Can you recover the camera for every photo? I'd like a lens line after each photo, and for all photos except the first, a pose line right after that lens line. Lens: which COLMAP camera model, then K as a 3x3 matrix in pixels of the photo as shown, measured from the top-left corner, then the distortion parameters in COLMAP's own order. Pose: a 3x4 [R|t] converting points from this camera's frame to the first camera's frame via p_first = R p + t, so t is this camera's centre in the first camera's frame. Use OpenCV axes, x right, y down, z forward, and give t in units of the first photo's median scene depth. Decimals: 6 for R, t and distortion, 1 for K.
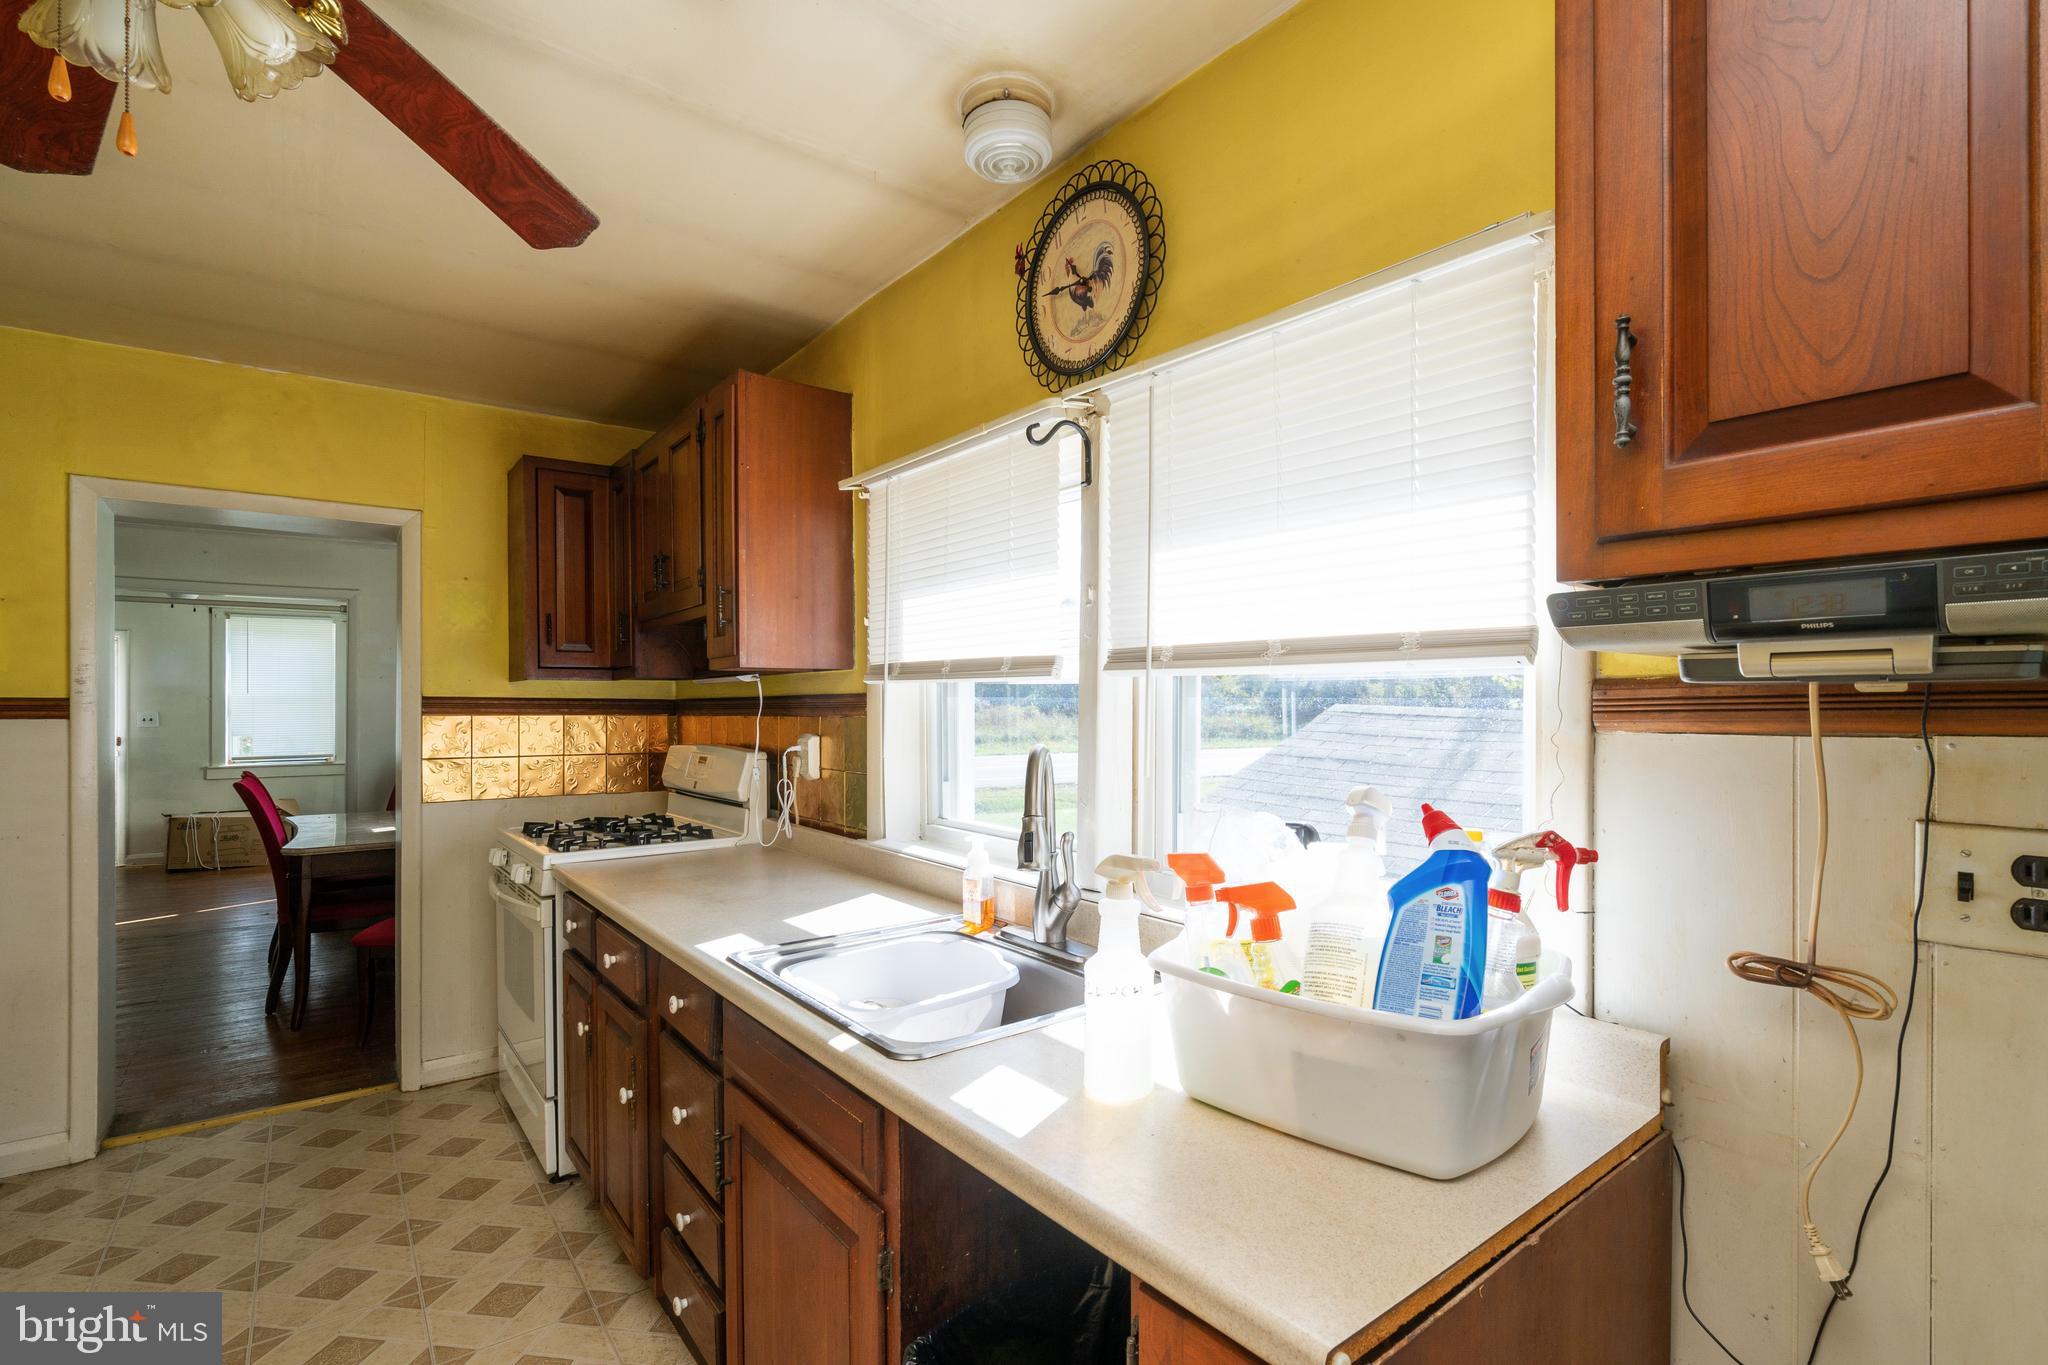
lens RADIAL K [[962.6, 0, 1018.5], [0, 962.6, 697.1], [0, 0, 1]] dist [-0.003427, -0.000518]
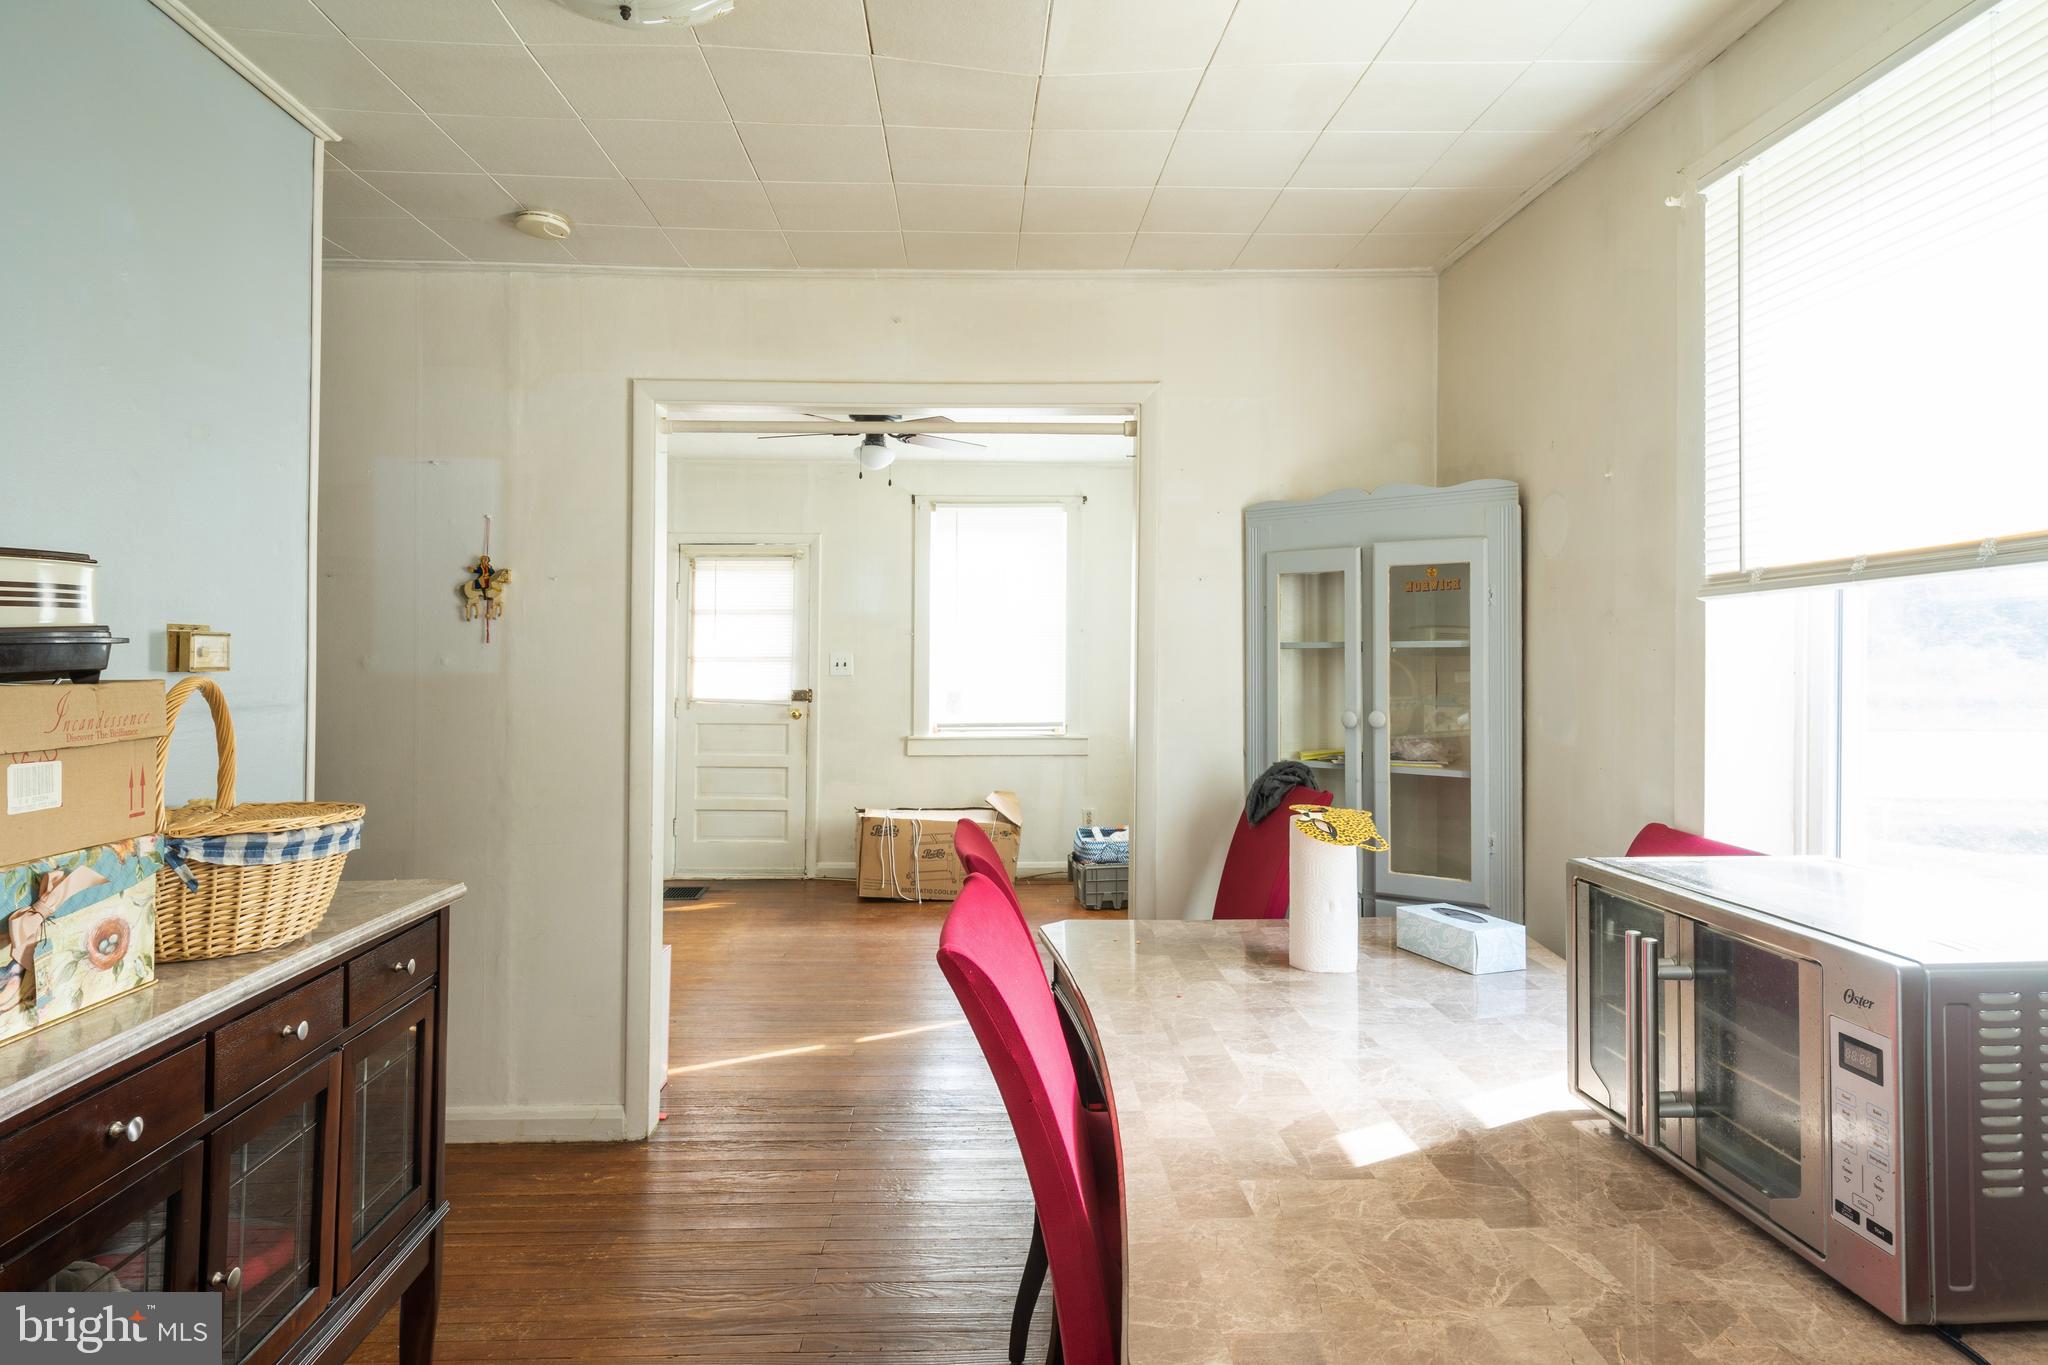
lens RADIAL K [[1150.5, 0, 1029.3], [0, 1150.5, 621.4], [0, 0, 1]] dist [0.005809, 0.000263]
pose [[0.820818, -0.005061, -0.571168, -0.342982], [-0.004706, 0.999867, -0.015622, 0.006070], [0.571171, 0.015511, 0.820685, 0.419671]]
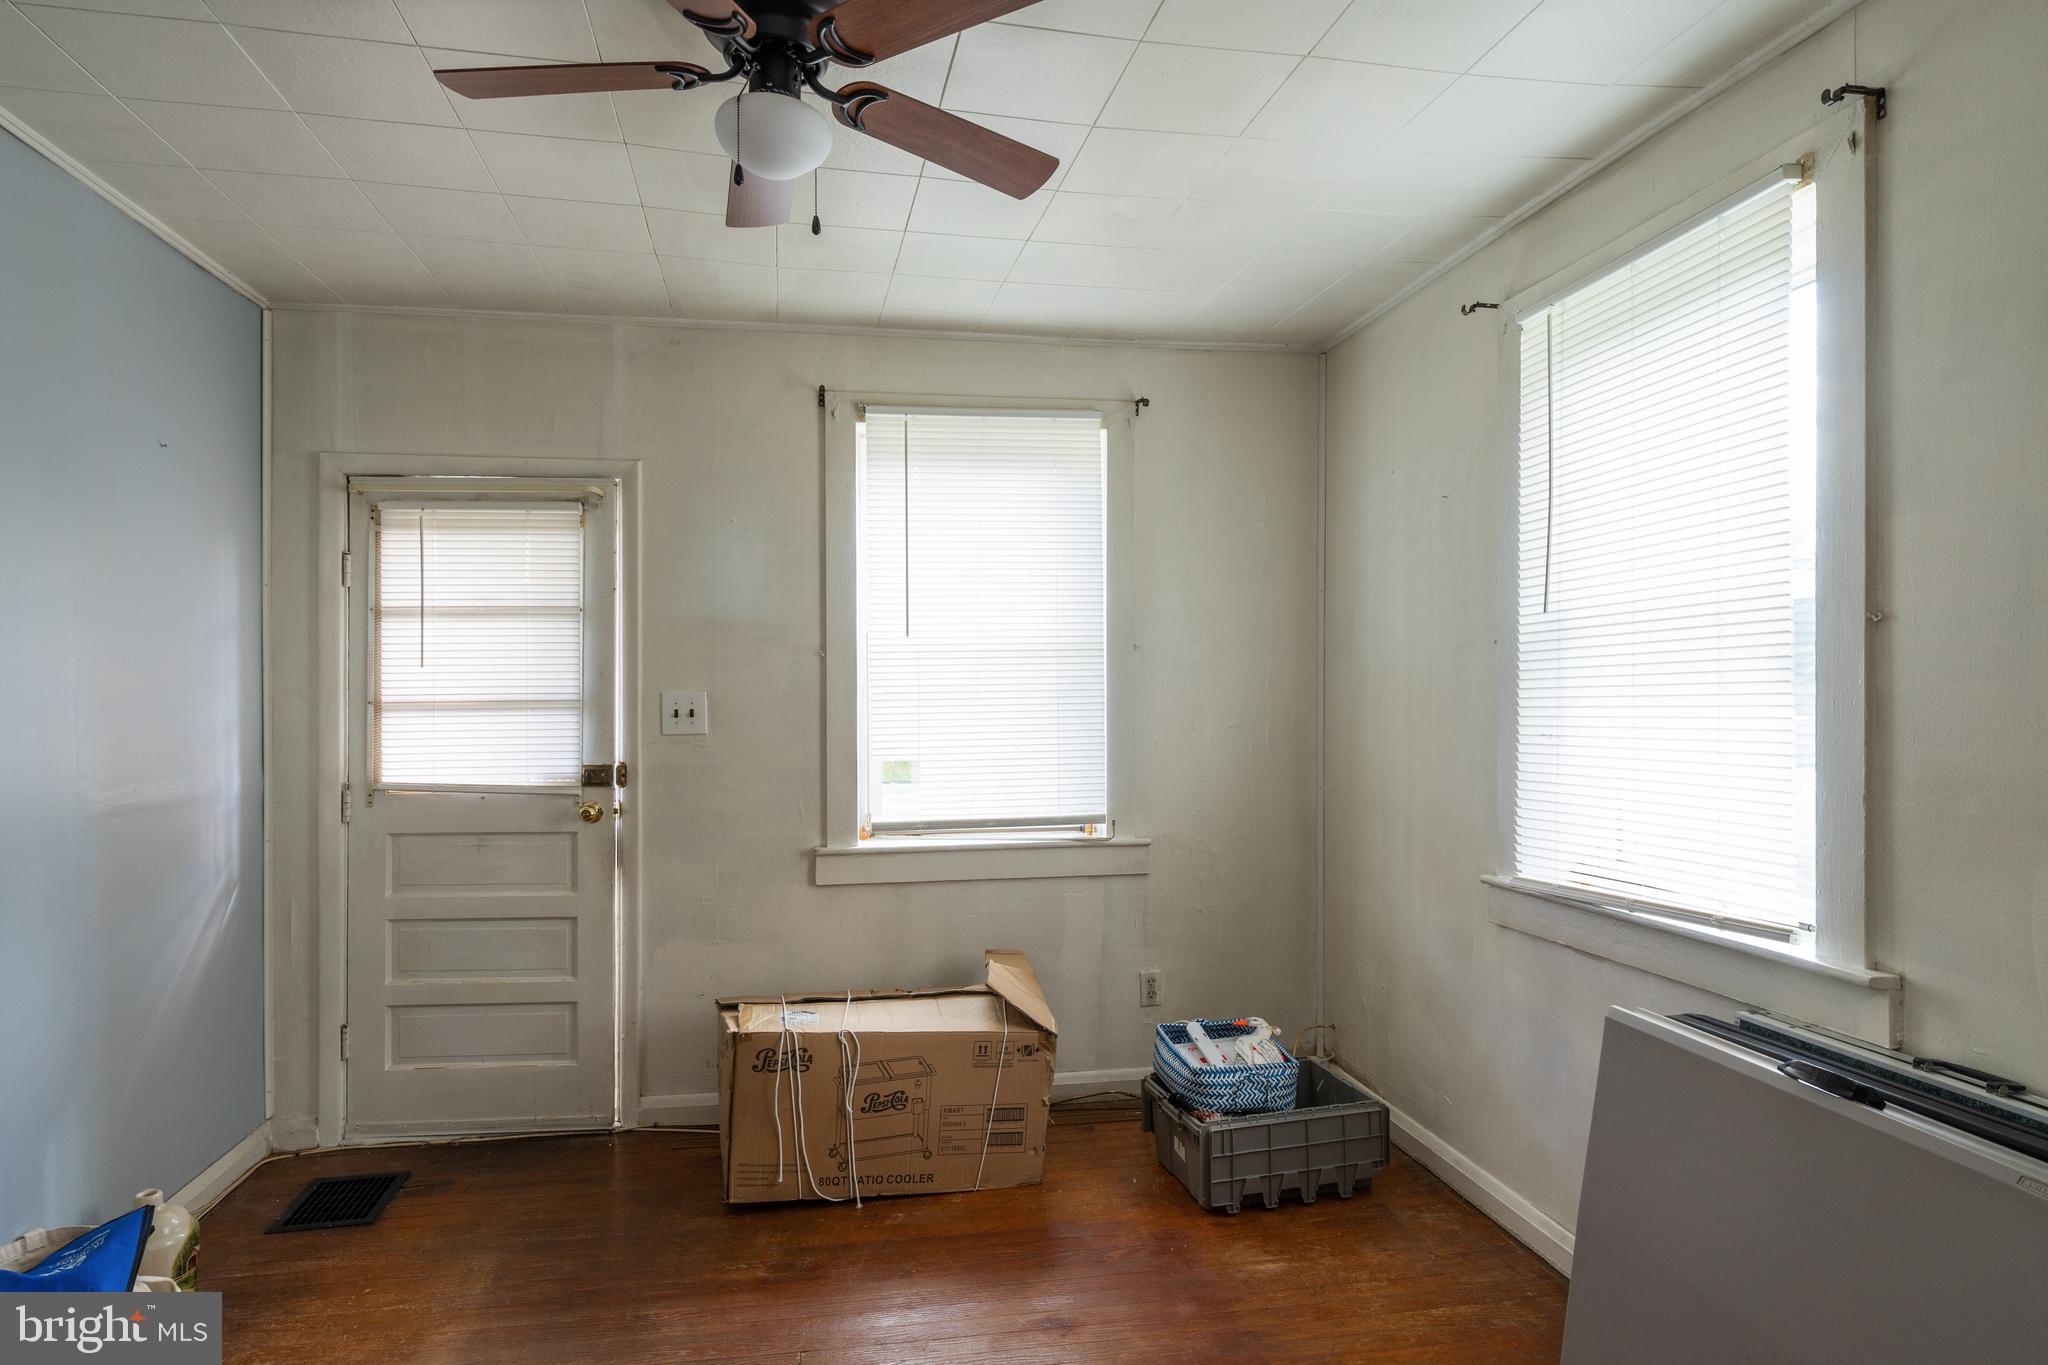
lens RADIAL K [[1150.5, 0, 1020.1], [0, 1150.5, 687.5], [0, 0, 1]] dist [0.005809, 0.000263]
pose [[0.886422, -0.000126, -0.462879, -0.621435], [0.002720, 0.999984, 0.004936, 0.013485], [0.462871, -0.005634, 0.886408, 0.704368]]
